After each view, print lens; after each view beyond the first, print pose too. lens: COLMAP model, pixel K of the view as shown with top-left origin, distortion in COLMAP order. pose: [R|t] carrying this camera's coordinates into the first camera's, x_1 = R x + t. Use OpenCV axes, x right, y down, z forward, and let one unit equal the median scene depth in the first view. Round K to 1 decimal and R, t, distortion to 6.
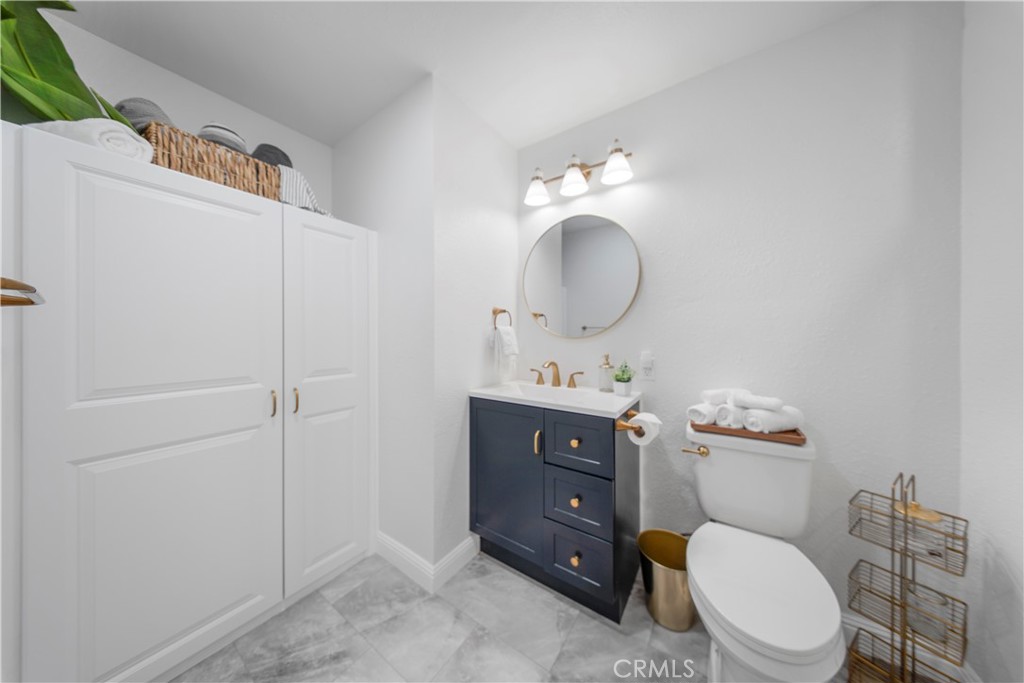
lens RADIAL K [[295.3, 0, 510.9], [0, 295.3, 335.3], [0, 0, 1]] dist [-0.008586, -0.000177]
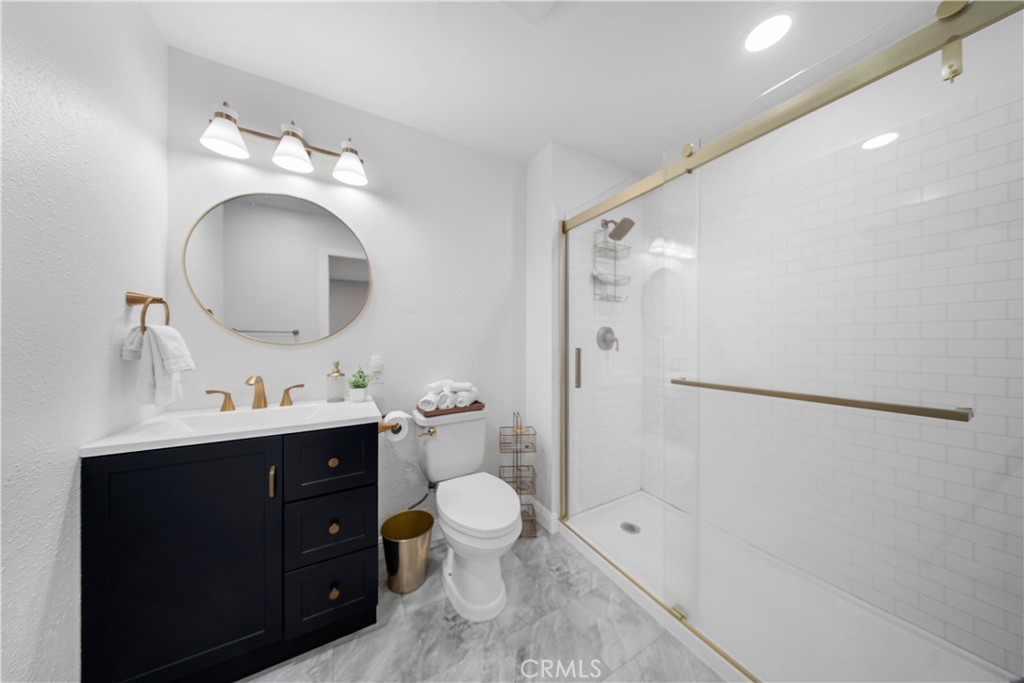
lens RADIAL K [[295.3, 0, 509.0], [0, 295.3, 342.0], [0, 0, 1]] dist [-0.008586, -0.000177]
pose [[0.438309, -0.002107, 0.898822, -0.316282], [0.000827, 0.999998, 0.001941, 0.002403], [-0.898824, -0.000107, 0.438309, 0.121397]]
